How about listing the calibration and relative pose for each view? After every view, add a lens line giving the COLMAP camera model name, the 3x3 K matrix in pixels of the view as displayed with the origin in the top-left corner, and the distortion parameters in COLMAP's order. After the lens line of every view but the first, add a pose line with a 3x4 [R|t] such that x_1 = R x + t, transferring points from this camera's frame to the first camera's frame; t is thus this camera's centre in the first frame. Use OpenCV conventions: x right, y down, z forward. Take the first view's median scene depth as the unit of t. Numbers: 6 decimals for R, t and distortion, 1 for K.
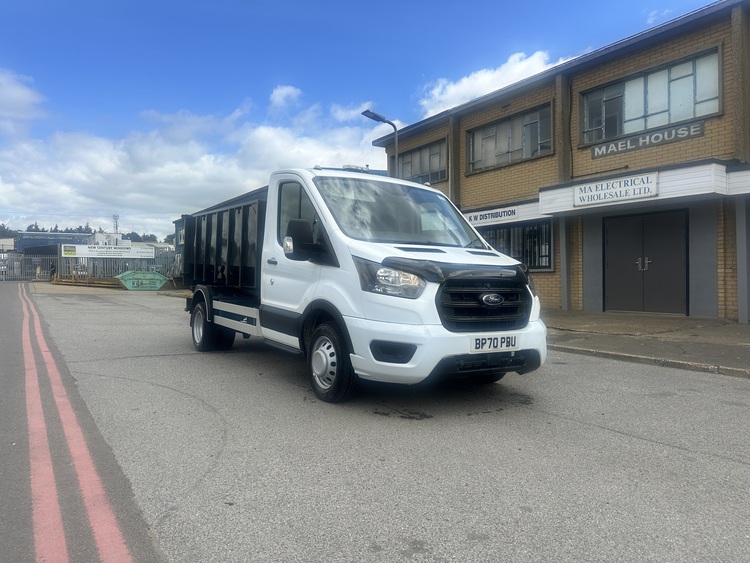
lens RADIAL K [[546.0, 0, 371.4], [0, 546.0, 277.6], [0, 0, 1]] dist [0.032643, -0.028885]
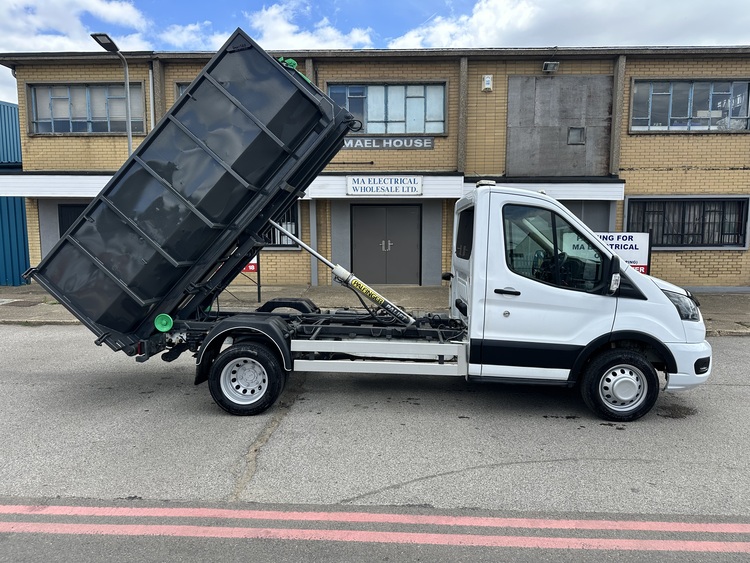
lens RADIAL K [[546.0, 0, 370.6], [0, 546.0, 287.9], [0, 0, 1]] dist [0.032643, -0.028885]
pose [[0.555605, -0.086481, 0.826936, -0.544024], [-0.005877, 0.994143, 0.107916, -0.066970], [-0.831425, -0.064819, 0.551843, 0.367226]]
